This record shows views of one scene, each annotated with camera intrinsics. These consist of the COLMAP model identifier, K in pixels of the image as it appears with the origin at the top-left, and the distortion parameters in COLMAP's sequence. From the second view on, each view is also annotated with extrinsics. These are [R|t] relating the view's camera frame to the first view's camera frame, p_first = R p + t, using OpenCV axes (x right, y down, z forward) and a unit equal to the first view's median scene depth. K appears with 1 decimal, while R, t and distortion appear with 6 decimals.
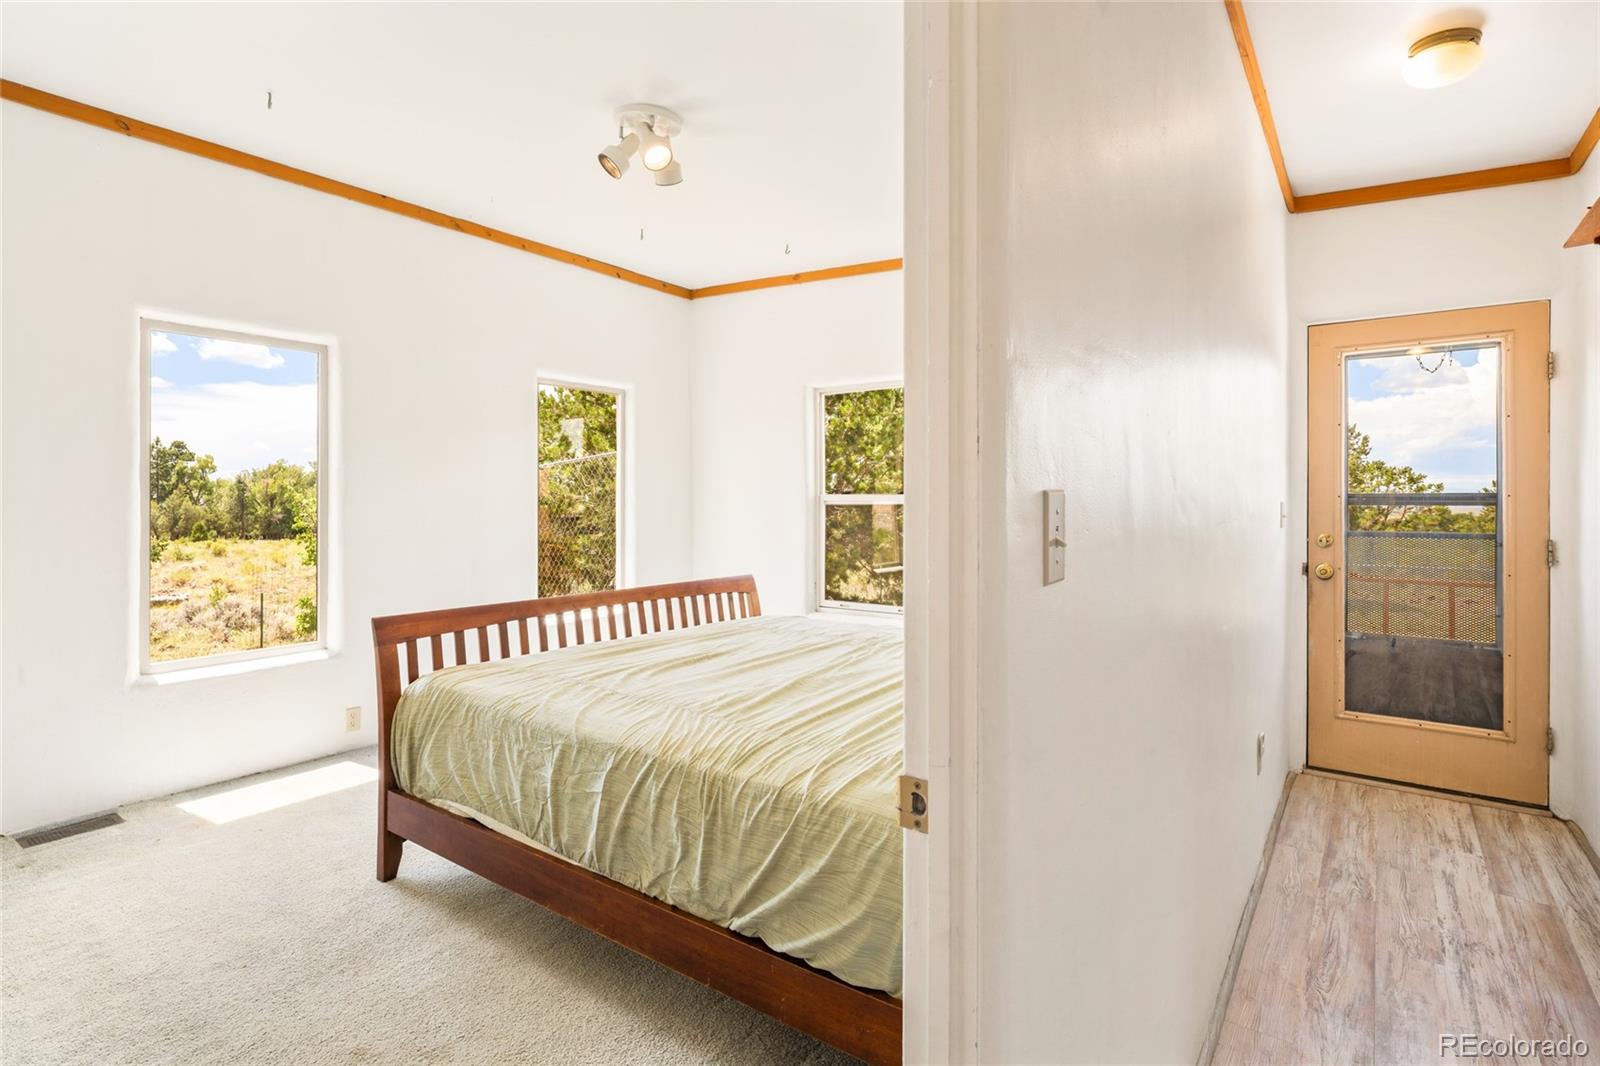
lens RADIAL K [[787.1, 0, 801.0], [0, 787.1, 496.6], [0, 0, 1]] dist [0.000832, -0.001789]
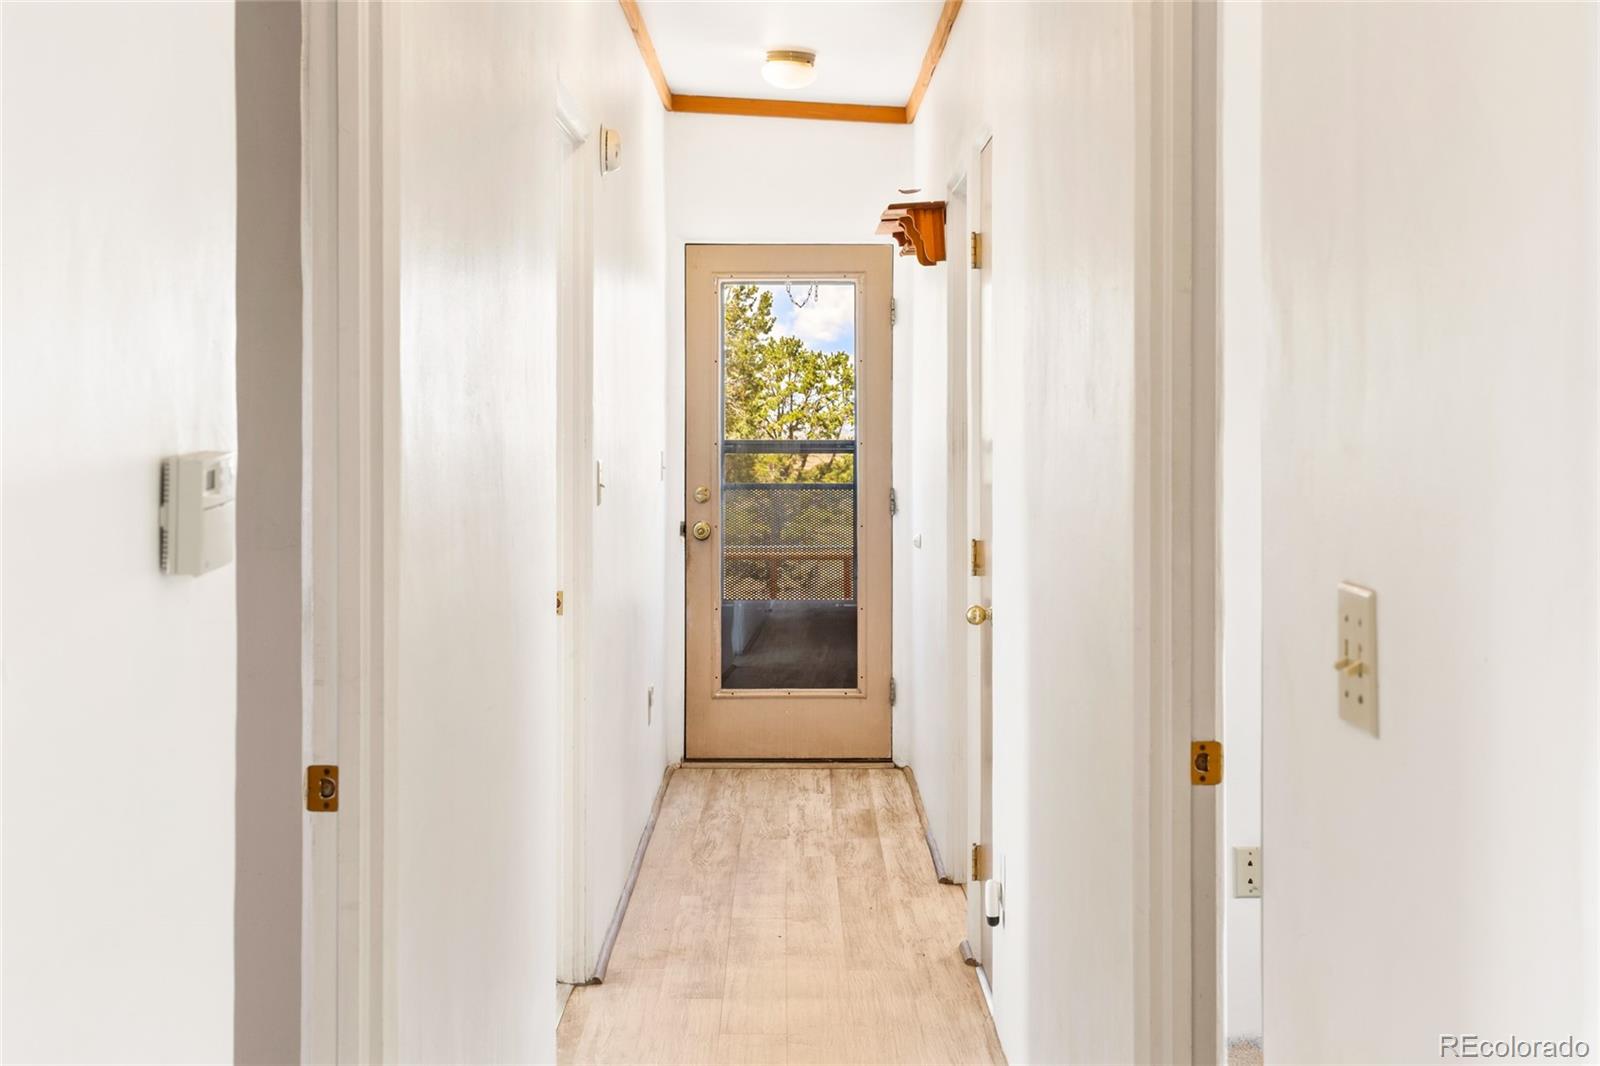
lens RADIAL K [[2364.1, 0, 799.2], [0, 2364.1, 470.5], [0, 0, 1]] dist [0.020034, 0.008187]
pose [[0.806522, -0.014856, 0.591017, -0.867560], [-0.000487, 0.999667, 0.025793, -0.042189], [-0.591204, -0.021090, 0.806246, -1.281216]]
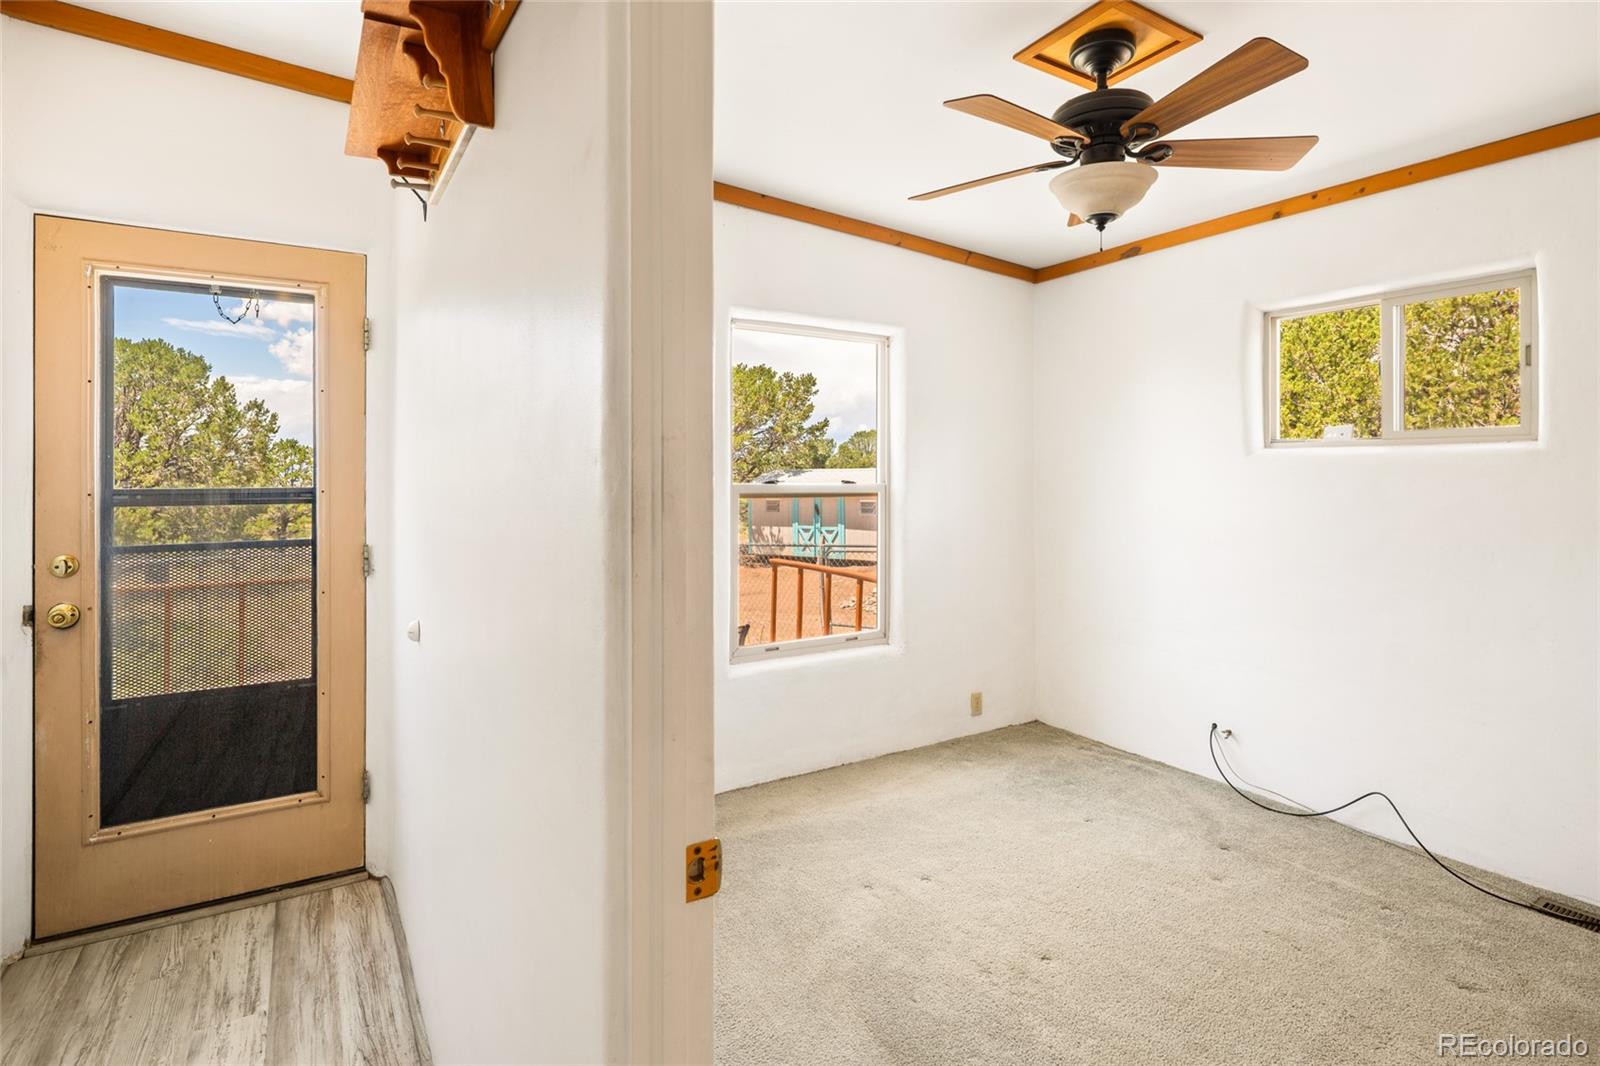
lens RADIAL K [[798.5, 0, 796.8], [0, 798.5, 471.9], [0, 0, 1]] dist [0.000982, -0.000653]
pose [[0.373721, 0.002306, 0.927538, 0.329957], [-0.000285, 0.999997, -0.002371, -0.018907], [-0.927541, 0.000622, 0.373720, 0.255539]]
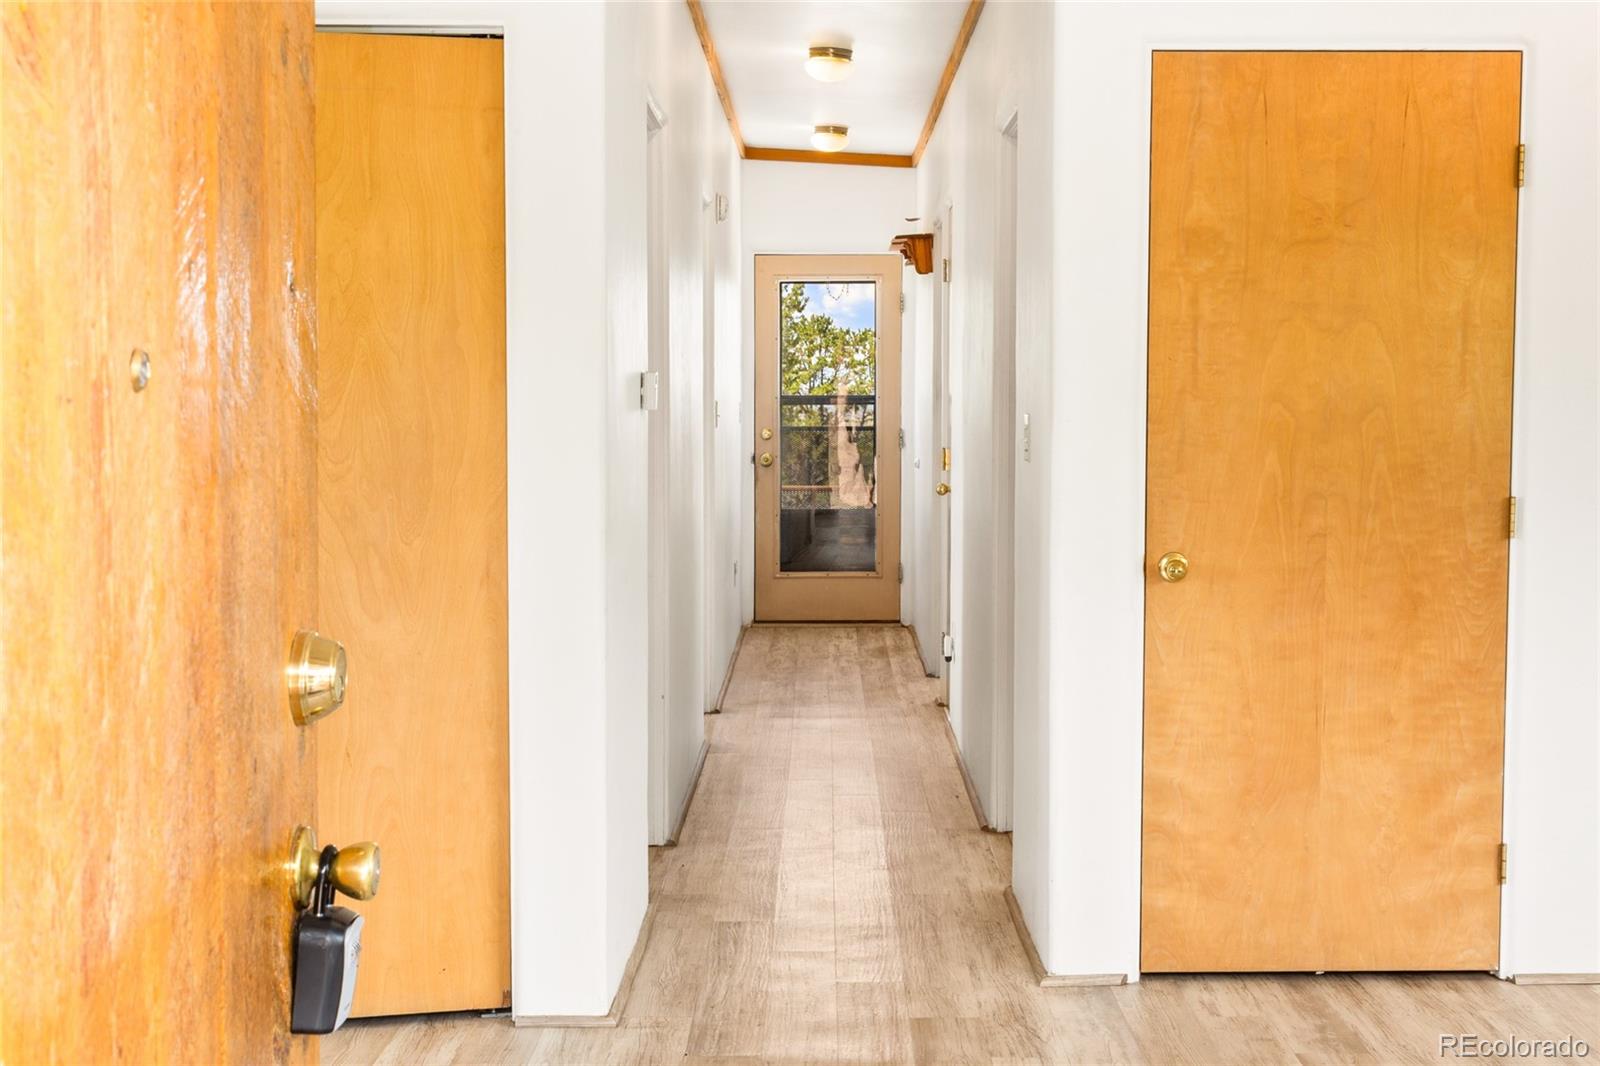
lens RADIAL K [[2361.4, 0, 801.2], [0, 2361.4, 636.5], [0, 0, 1]] dist [0.166356, -0.014784]
pose [[0.812838, -0.061282, 0.579257, -1.592940], [0.000038, 0.994456, 0.105155, -0.020227], [-0.582490, -0.085452, 0.808334, -2.246614]]
